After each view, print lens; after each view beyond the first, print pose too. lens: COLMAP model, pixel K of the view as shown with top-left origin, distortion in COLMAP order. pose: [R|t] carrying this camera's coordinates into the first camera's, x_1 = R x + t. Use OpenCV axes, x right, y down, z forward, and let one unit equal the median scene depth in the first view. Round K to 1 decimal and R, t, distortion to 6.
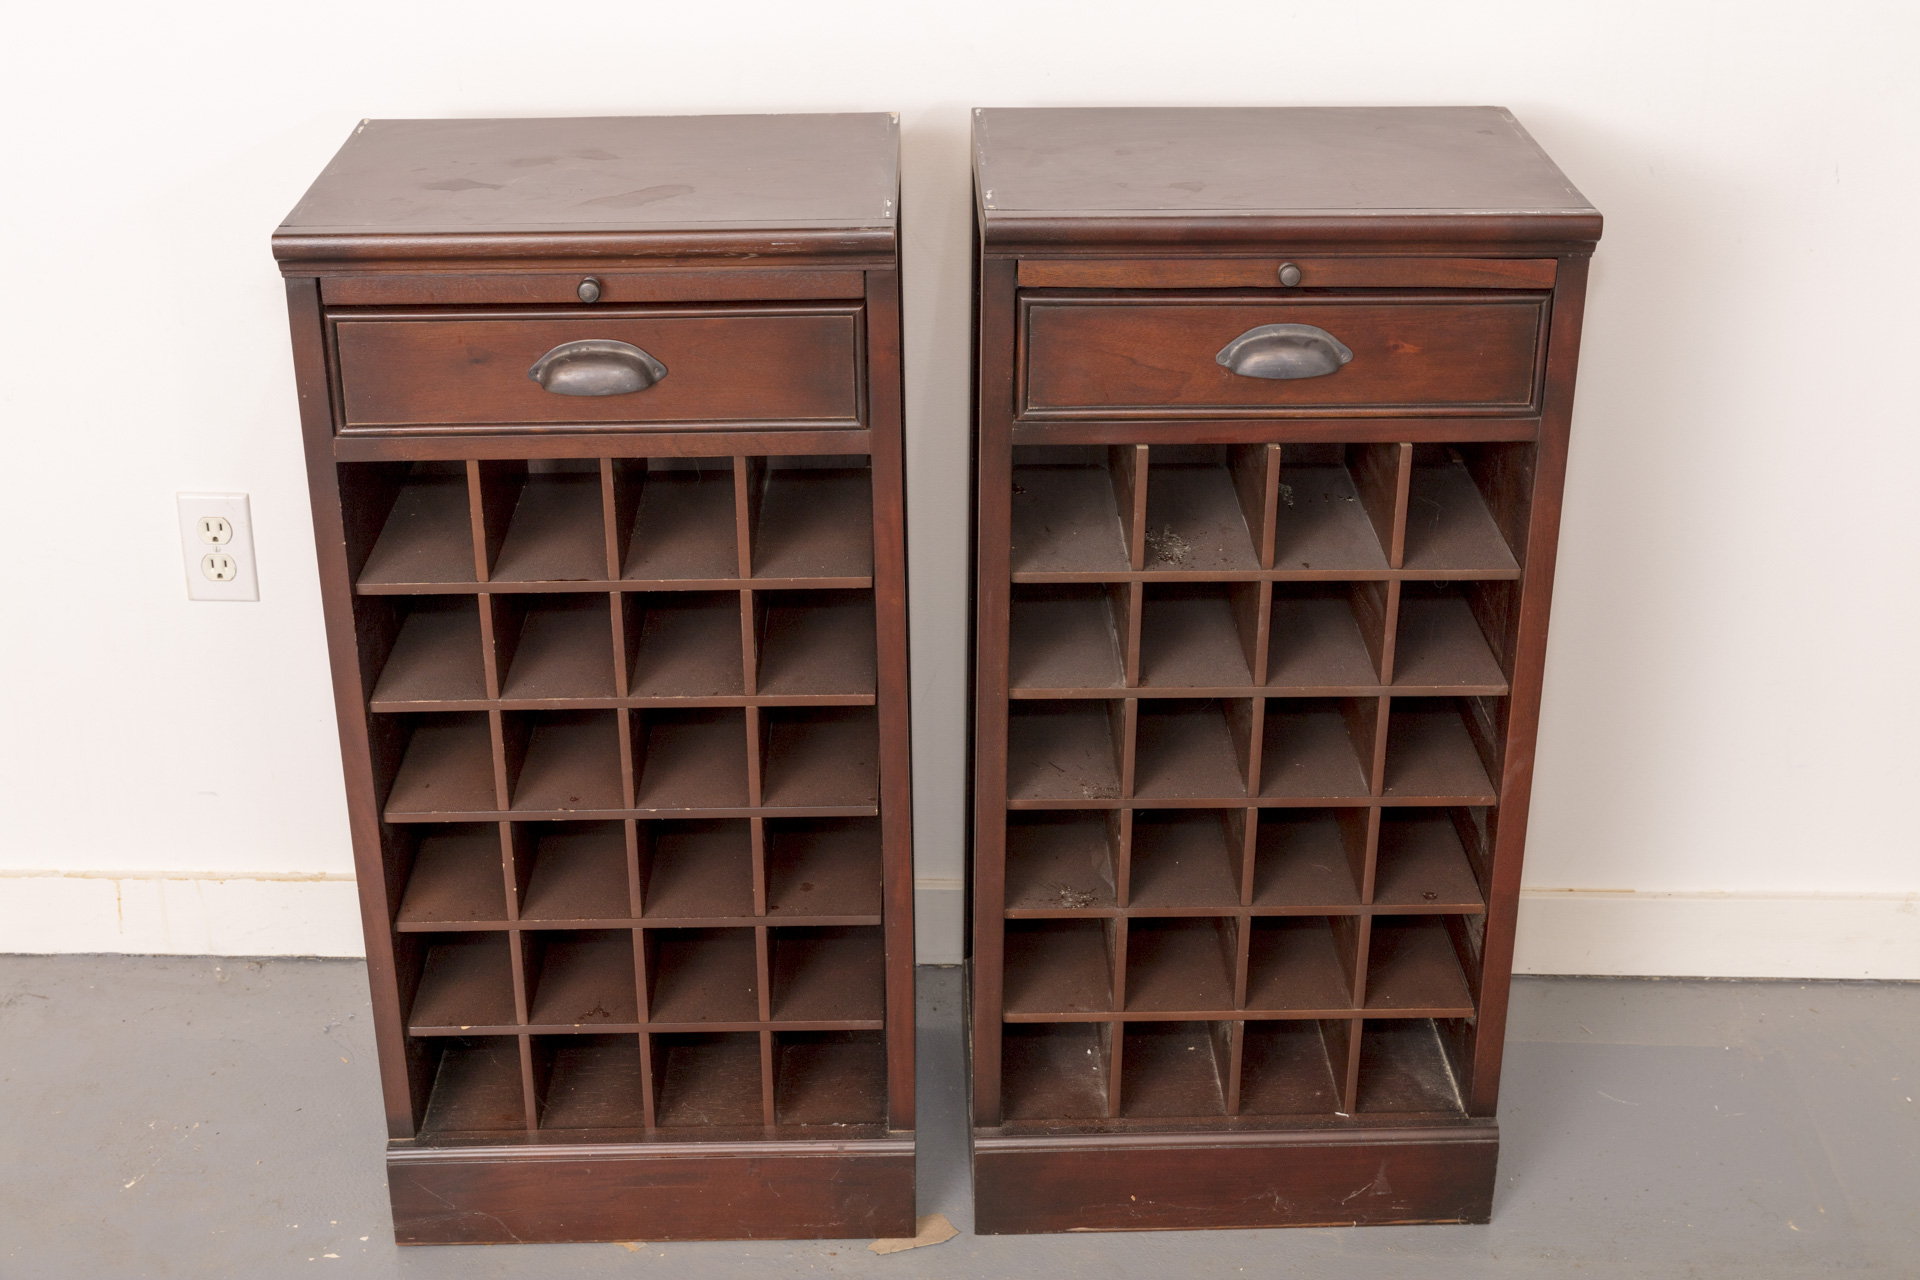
lens RADIAL K [[2615.6, 0, 960.0], [0, 2615.6, 640.0], [0, 0, 1]] dist [0.016753, -0.055845]
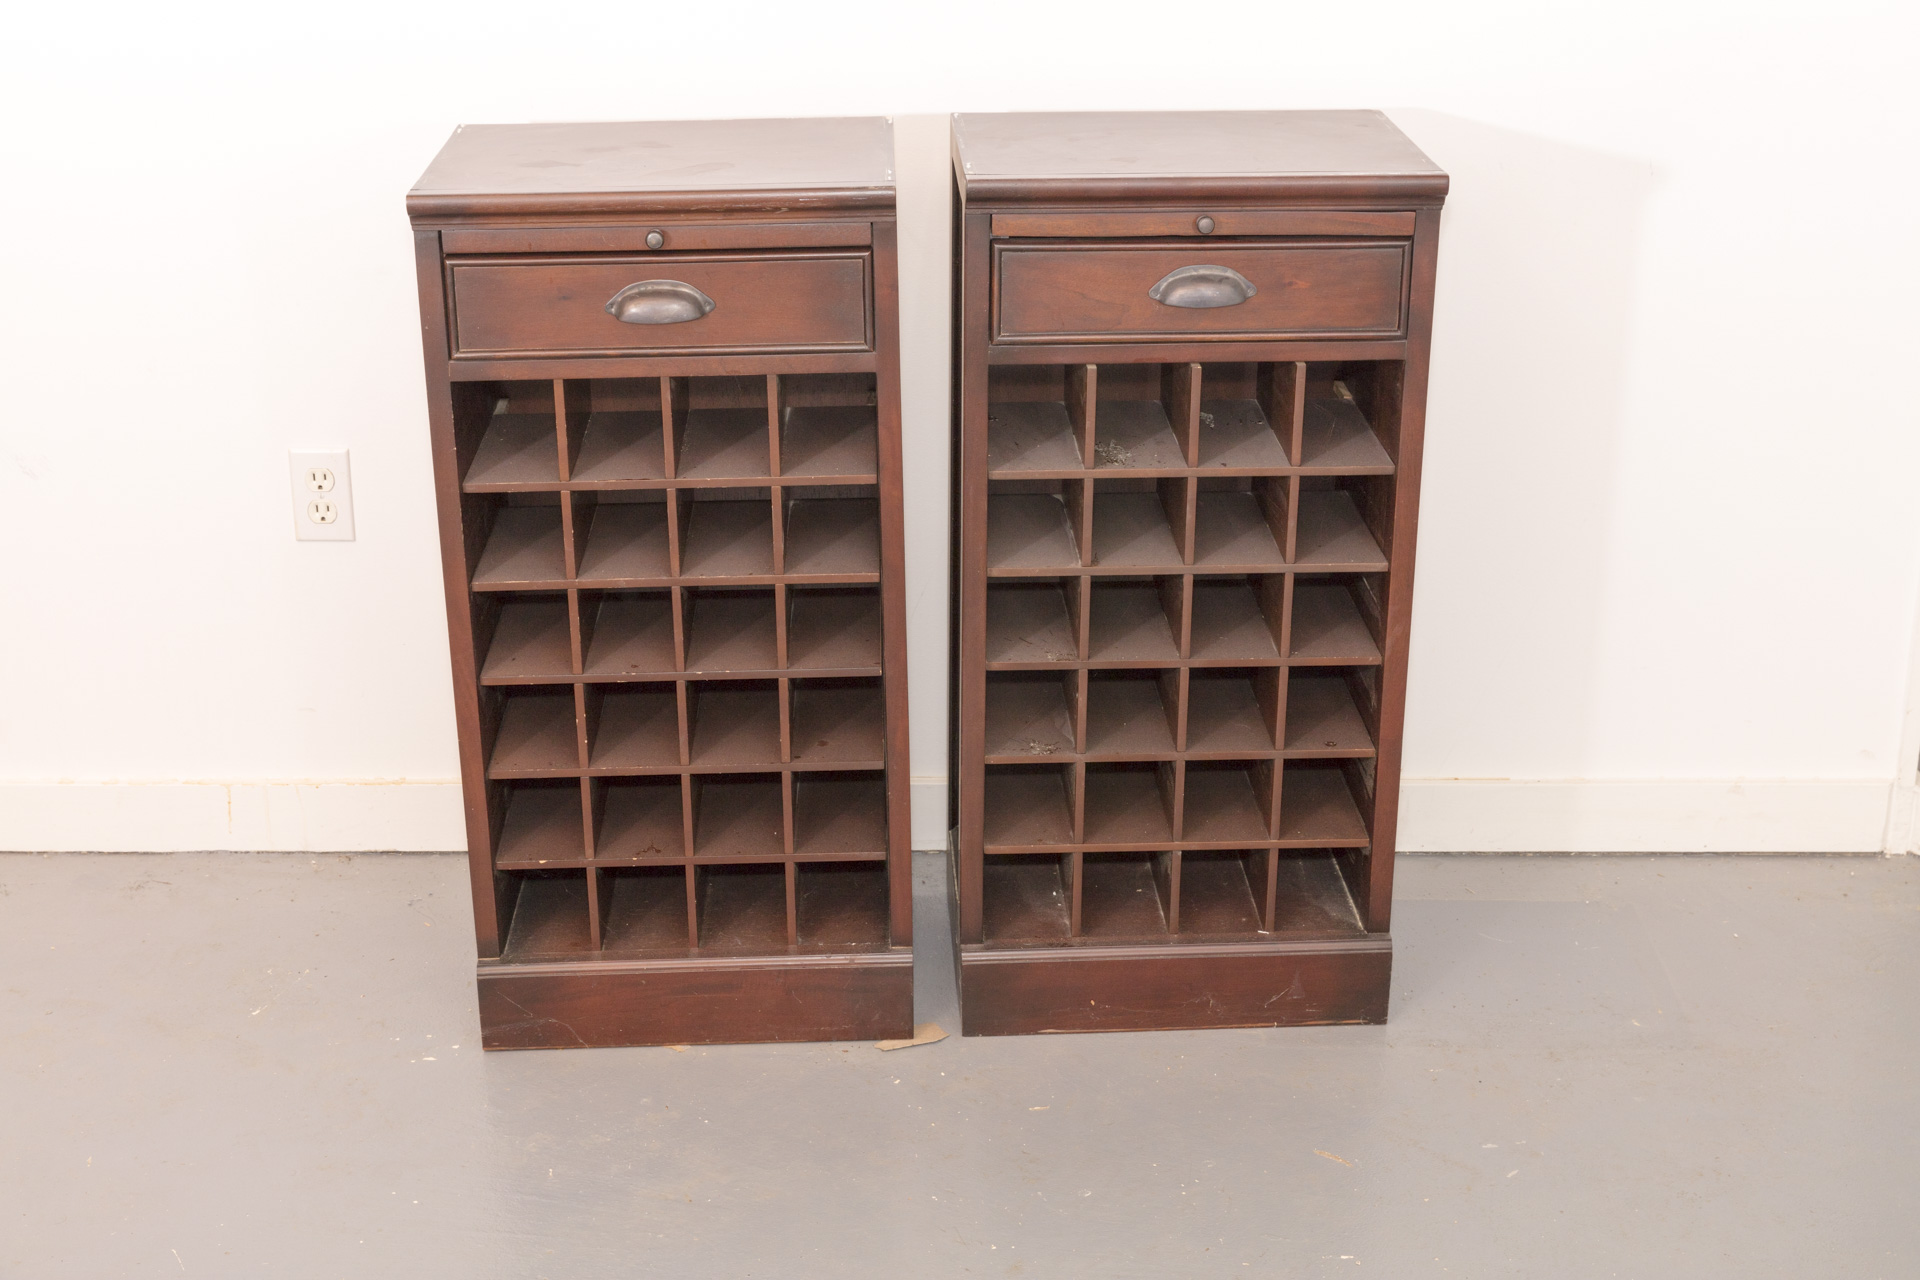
lens RADIAL K [[2615.6, 0, 960.0], [0, 2615.6, 640.0], [0, 0, 1]] dist [0.016753, -0.055845]
pose [[0.999790, -0.009561, 0.018147, -0.016332], [0.010555, 0.998402, -0.055516, 0.116409], [-0.017587, 0.055696, 0.998293, -0.227575]]
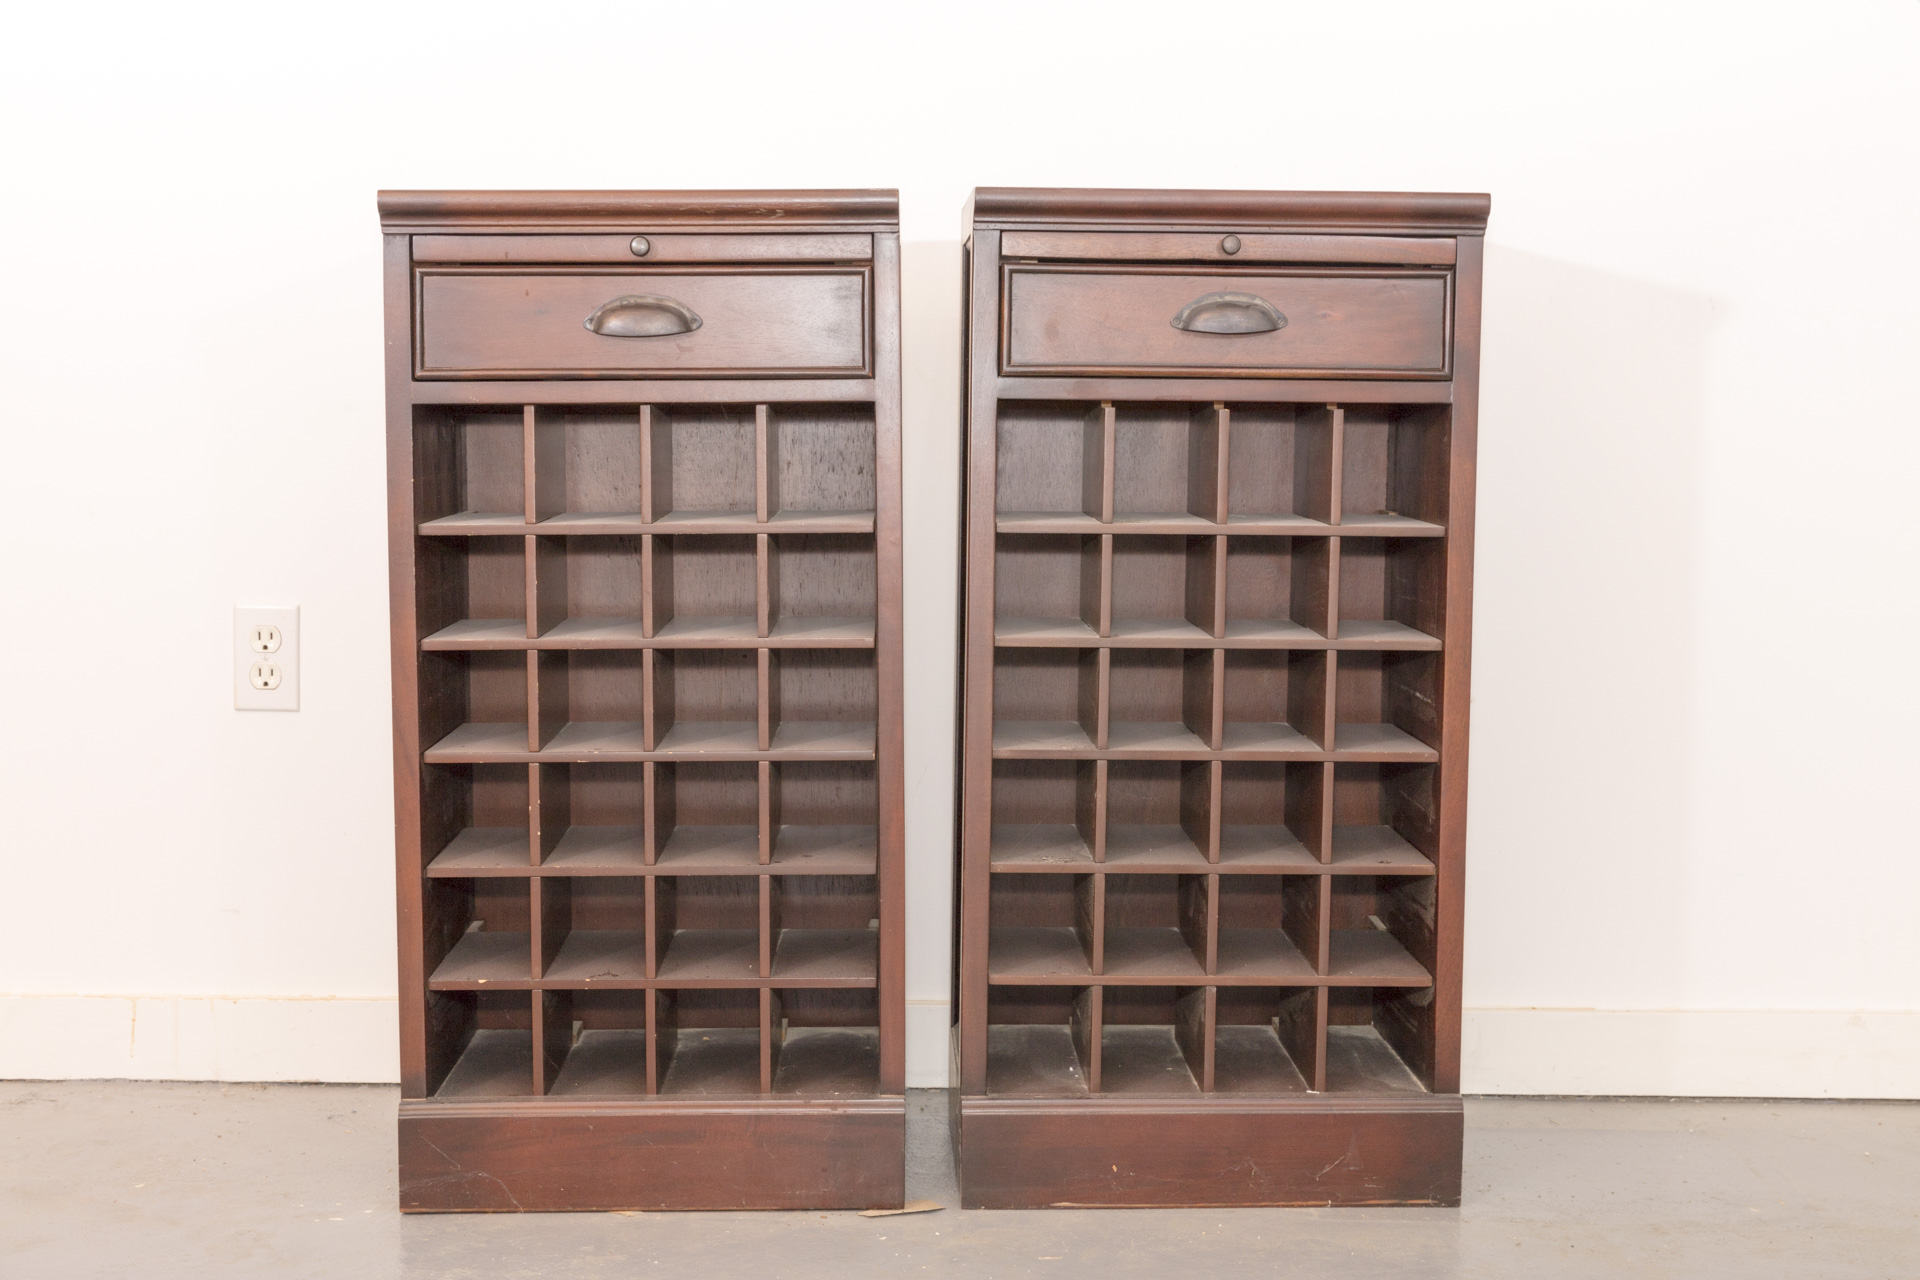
lens RADIAL K [[2744.5, 0, 935.5], [0, 2744.5, 641.6], [0, 0, 1]] dist [-0.004679, 0.067144]
pose [[0.999964, 0.005190, 0.006775, -0.013822], [-0.002617, 0.942057, -0.335442, 0.396417], [-0.008123, 0.335412, 0.942036, -0.097367]]
